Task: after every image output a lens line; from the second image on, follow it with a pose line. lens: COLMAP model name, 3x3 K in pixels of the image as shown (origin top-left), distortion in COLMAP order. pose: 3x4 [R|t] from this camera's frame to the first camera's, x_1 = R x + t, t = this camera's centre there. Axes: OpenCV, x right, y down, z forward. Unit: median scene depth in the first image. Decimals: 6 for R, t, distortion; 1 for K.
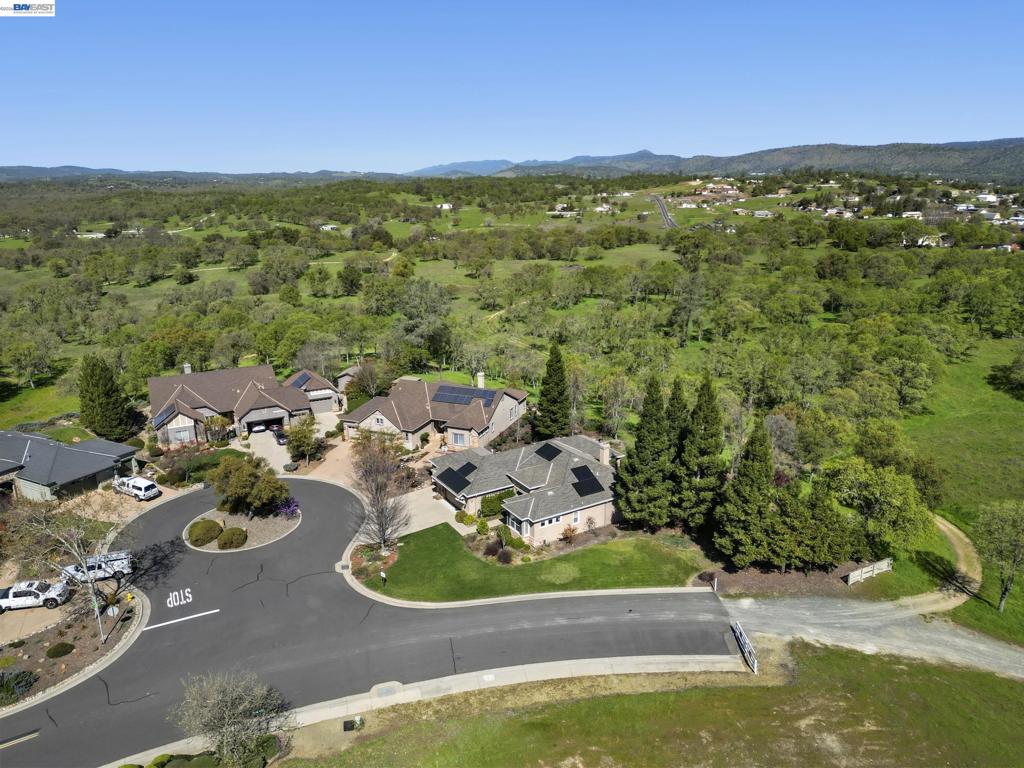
lens RADIAL K [[718.7, 0, 514.8], [0, 718.7, 381.9], [0, 0, 1]] dist [0.038251, -0.023944]
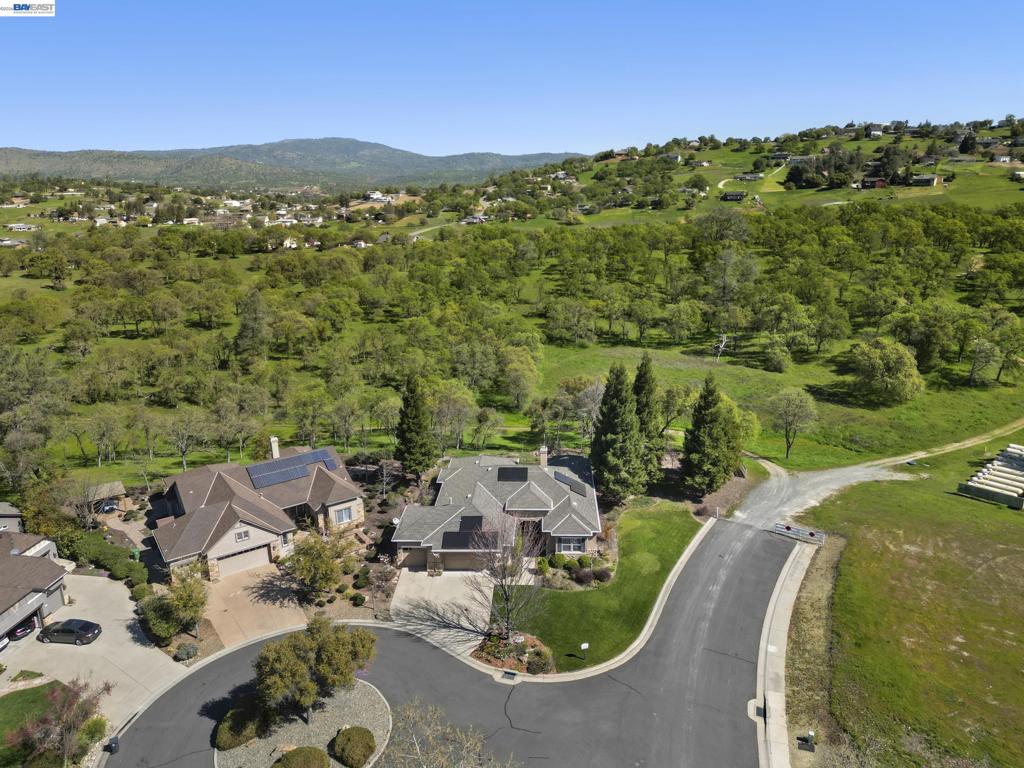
lens RADIAL K [[718.7, 0, 515.4], [0, 718.7, 383.6], [0, 0, 1]] dist [0.038251, -0.023944]
pose [[0.553260, -0.231655, 0.800150, -0.782385], [0.237177, 0.964603, 0.115272, -0.147762], [-0.798530, 0.126002, 0.588619, 0.466052]]
